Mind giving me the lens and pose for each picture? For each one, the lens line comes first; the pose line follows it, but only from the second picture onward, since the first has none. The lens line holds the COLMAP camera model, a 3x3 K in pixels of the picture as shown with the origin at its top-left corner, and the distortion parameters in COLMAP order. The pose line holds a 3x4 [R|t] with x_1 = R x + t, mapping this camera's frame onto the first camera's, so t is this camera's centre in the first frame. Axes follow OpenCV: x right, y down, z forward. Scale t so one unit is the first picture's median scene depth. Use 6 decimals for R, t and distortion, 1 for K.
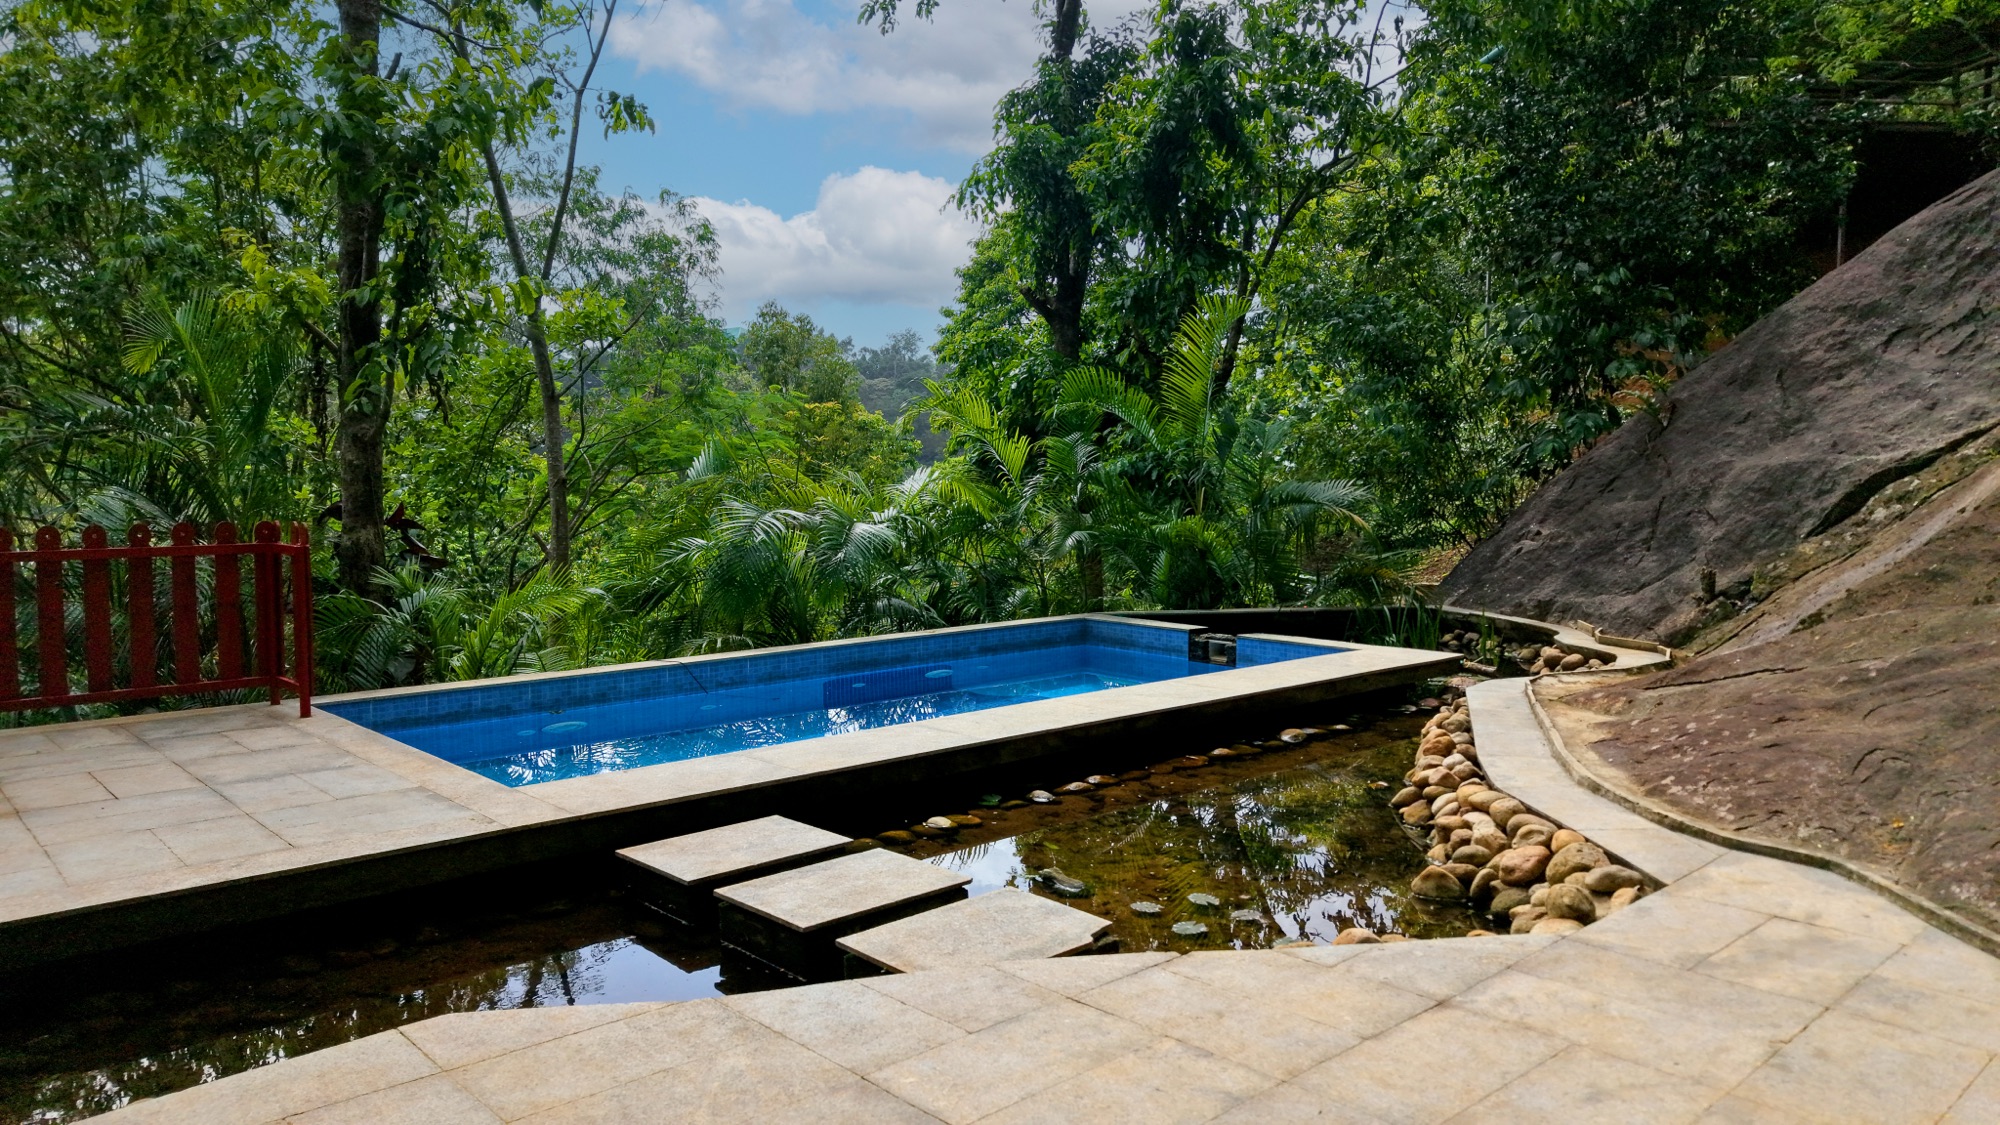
lens RADIAL K [[1352.4, 0, 1000.0], [0, 1352.4, 562.5], [0, 0, 1]] dist [-0.000846, 0.004871]
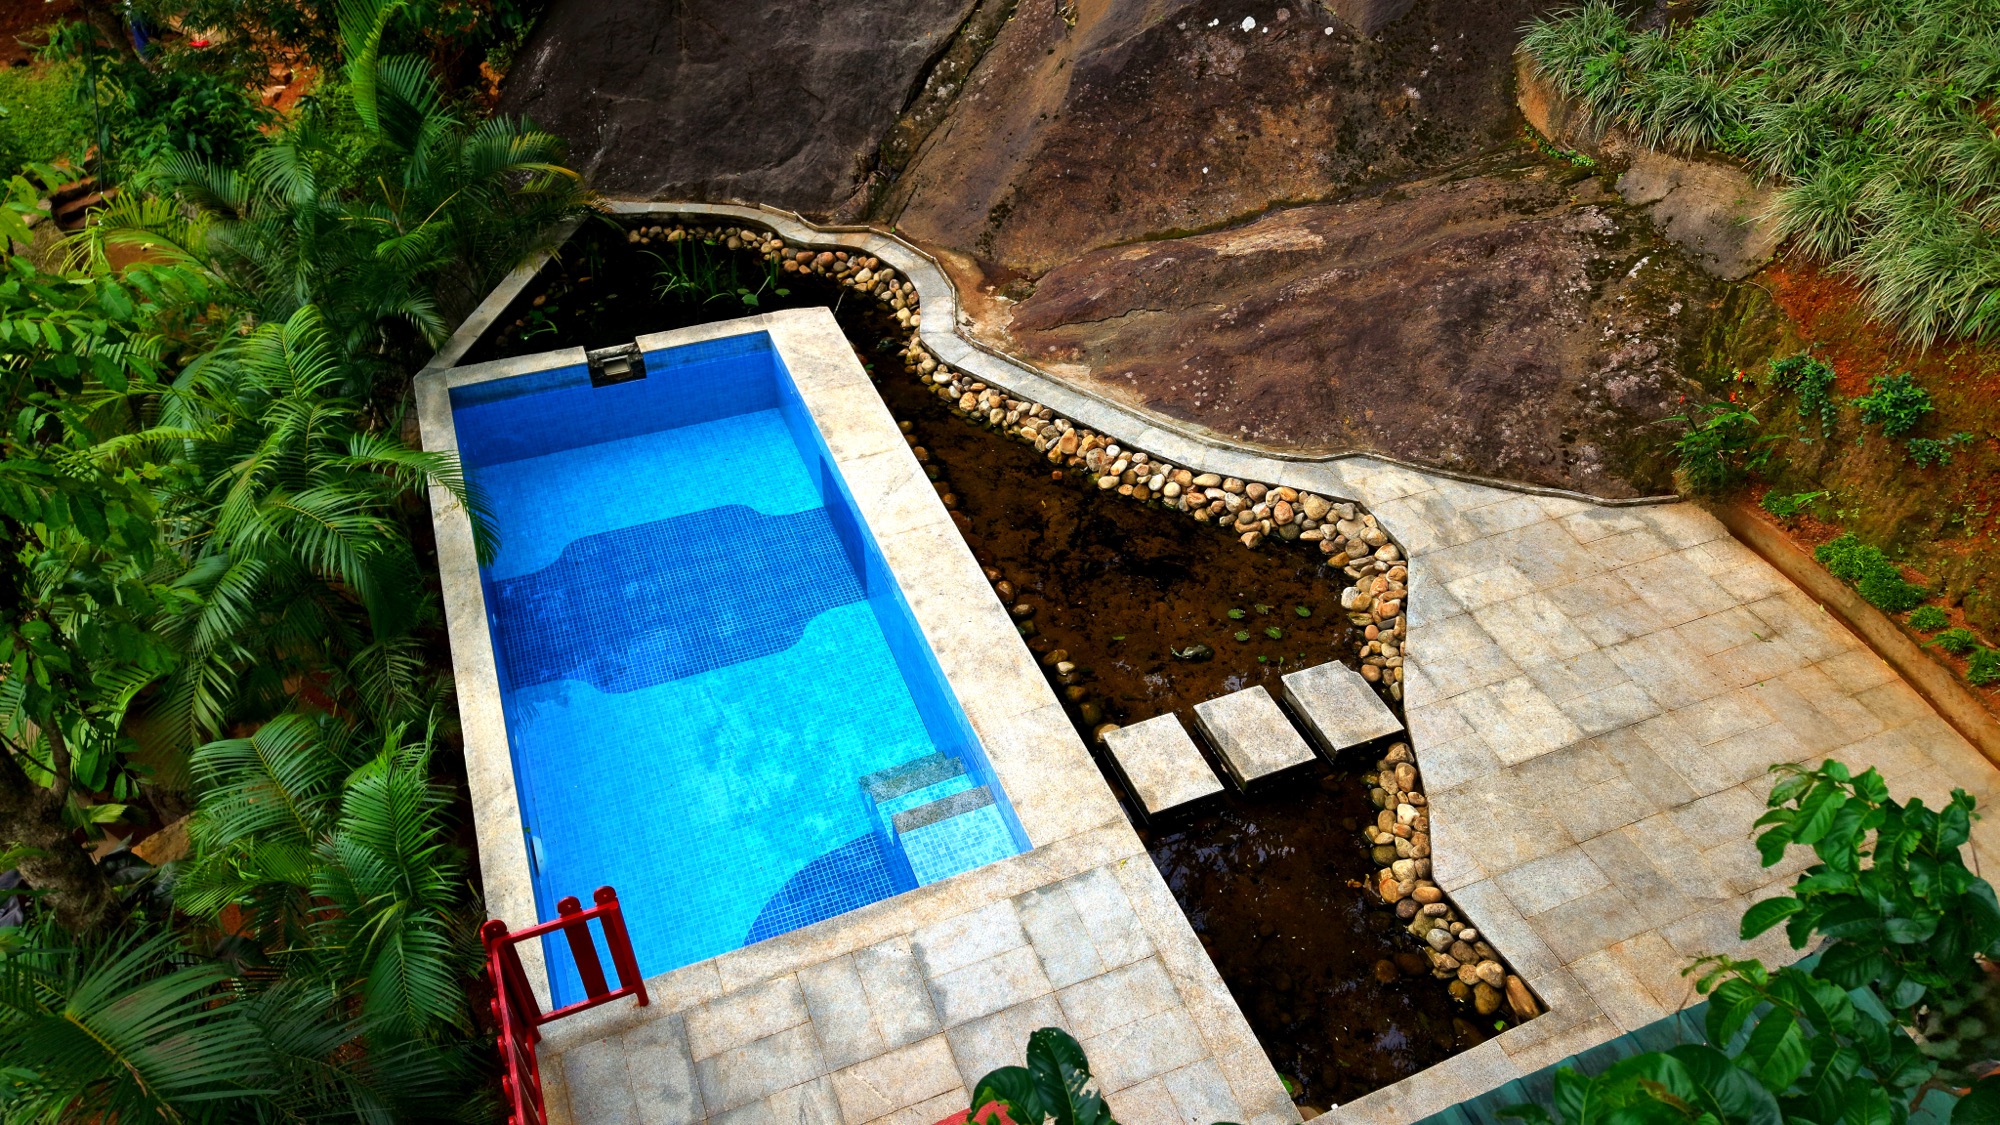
lens RADIAL K [[1342.5, 0, 1000.0], [0, 1342.5, 562.5], [0, 0, 1]] dist [0.038740, 0.000125]
pose [[0.342384, -0.615478, 0.709902, -0.726293], [0.041203, 0.764677, 0.643095, -0.602390], [-0.938656, -0.190935, 0.287173, 0.404367]]
